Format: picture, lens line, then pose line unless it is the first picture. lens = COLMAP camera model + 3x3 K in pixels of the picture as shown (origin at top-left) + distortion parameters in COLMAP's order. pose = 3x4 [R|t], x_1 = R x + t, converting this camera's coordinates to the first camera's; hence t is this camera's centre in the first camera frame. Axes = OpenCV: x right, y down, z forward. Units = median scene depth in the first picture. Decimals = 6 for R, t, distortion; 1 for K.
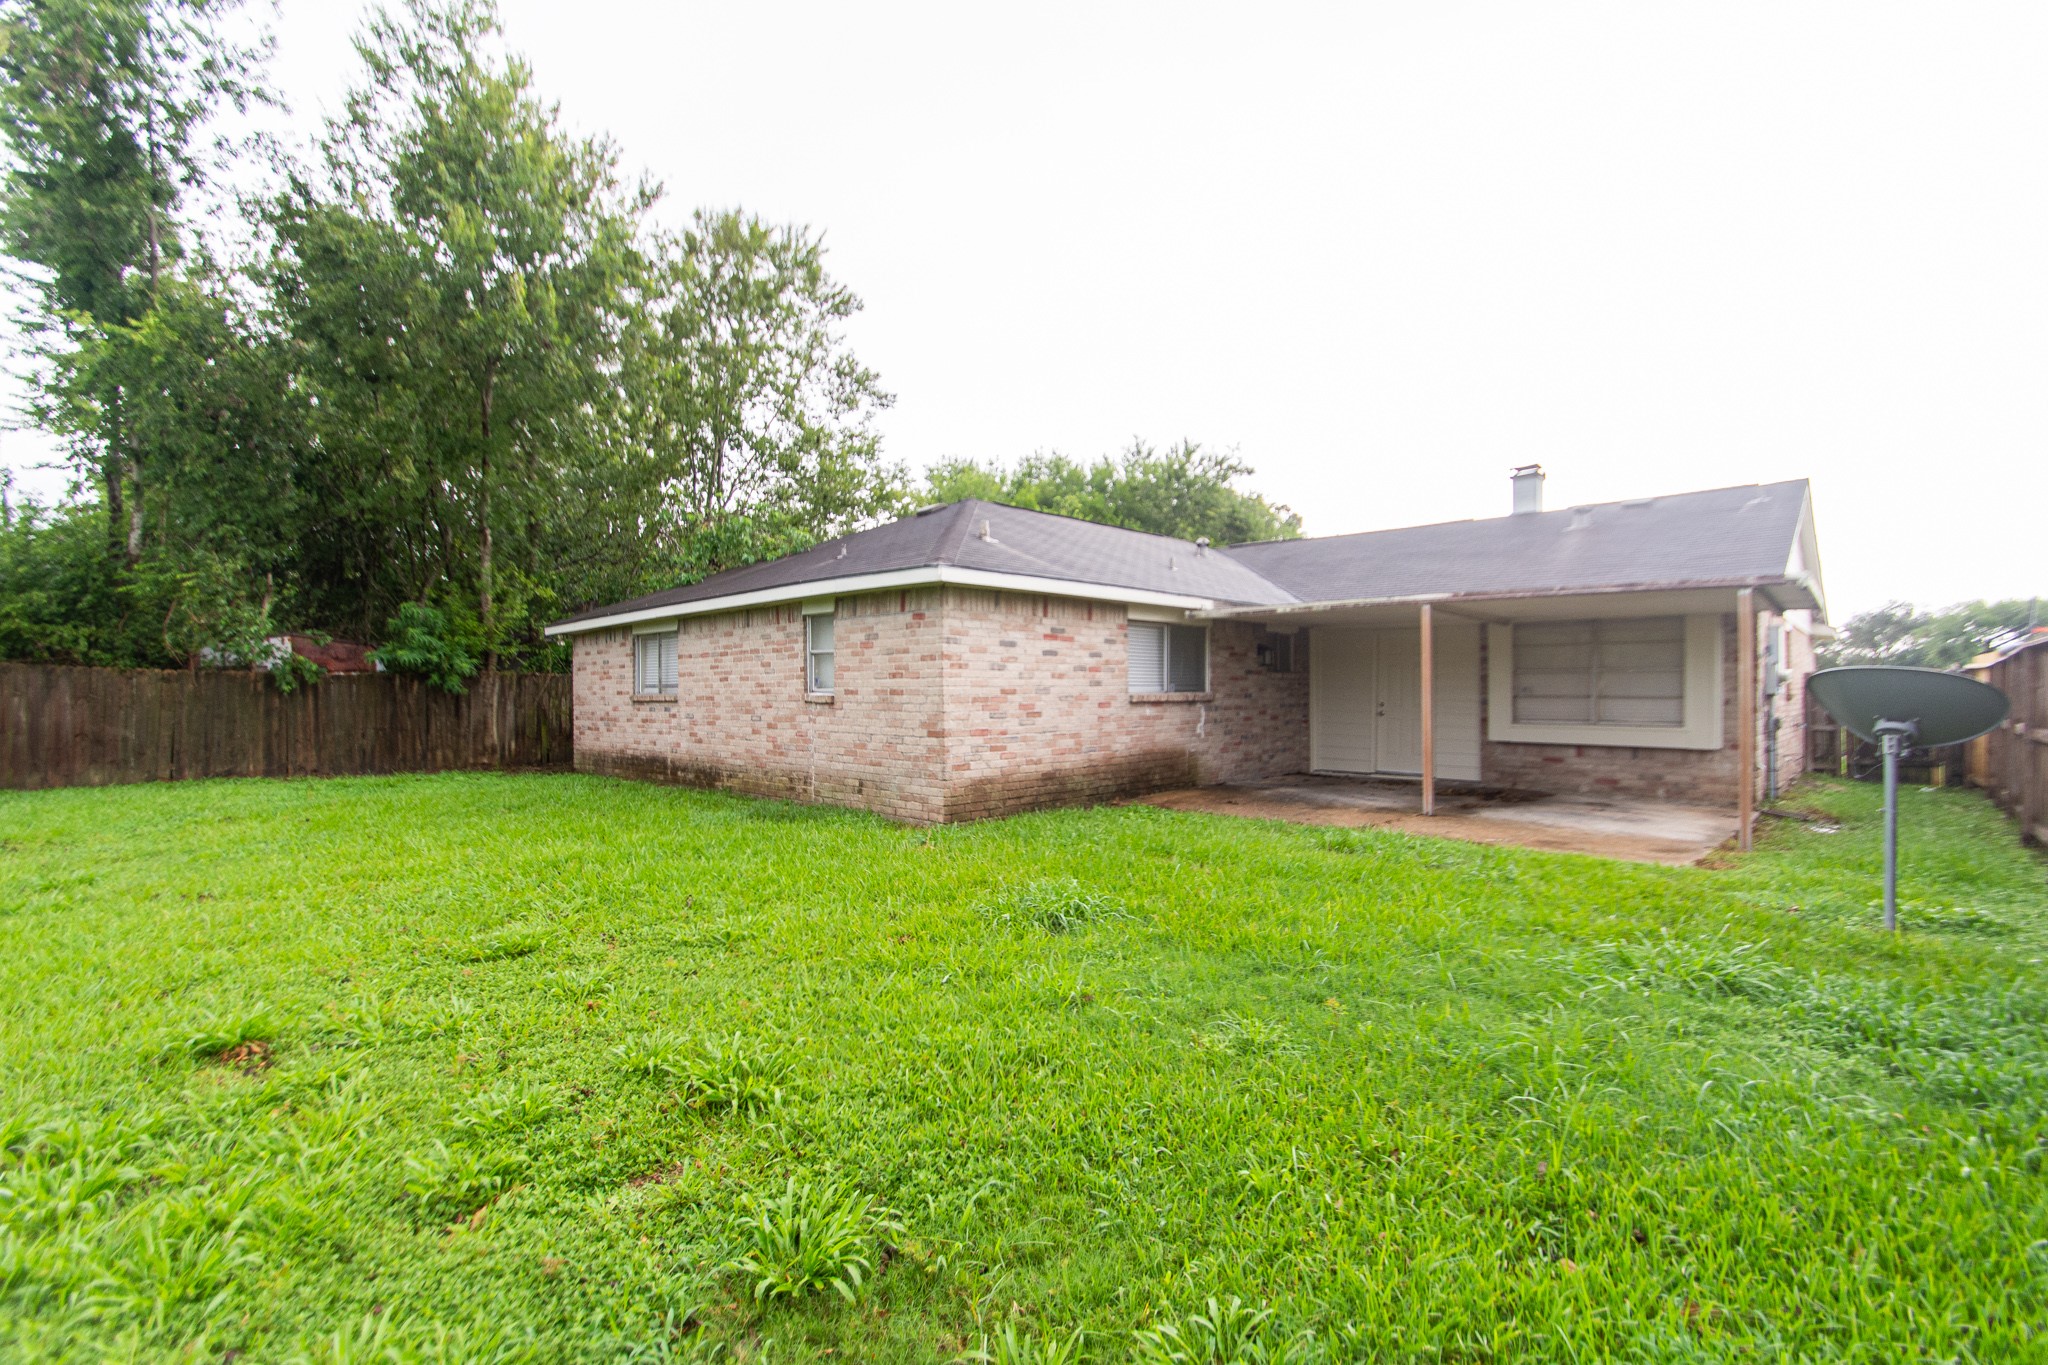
lens RADIAL K [[925.4, 0, 1019.3], [0, 925.4, 691.2], [0, 0, 1]] dist [0.004034, -0.000467]
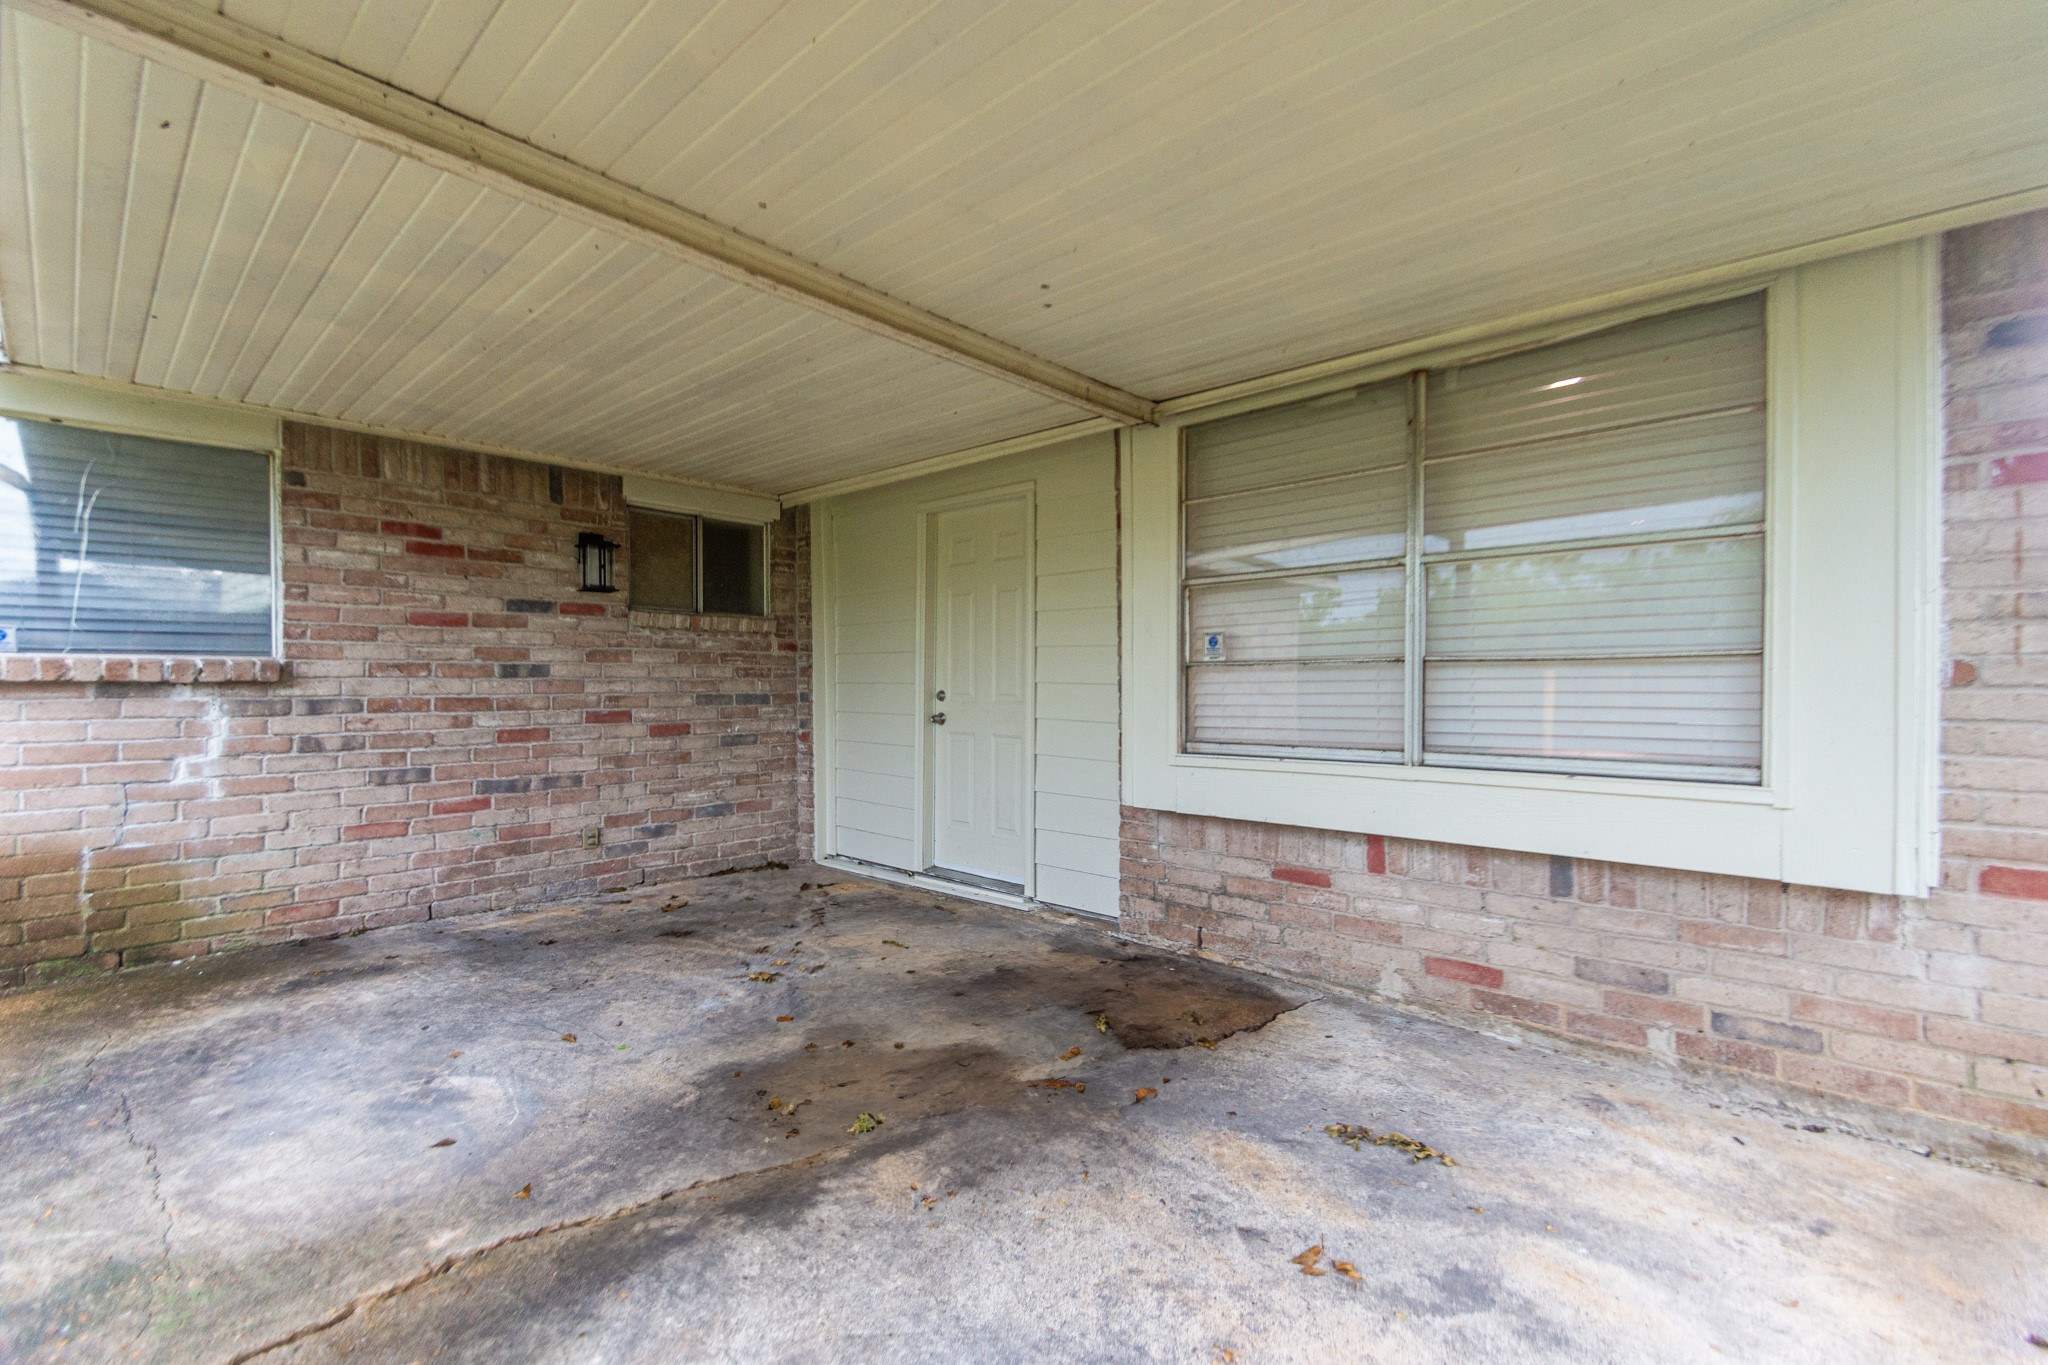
lens RADIAL K [[925.4, 0, 1028.3], [0, 925.4, 689.4], [0, 0, 1]] dist [0.004034, -0.000467]
pose [[0.999112, -0.000704, 0.042130, 0.465124], [0.000664, 0.999999, 0.000959, 0.013046], [-0.042131, -0.000930, 0.999112, 0.689091]]
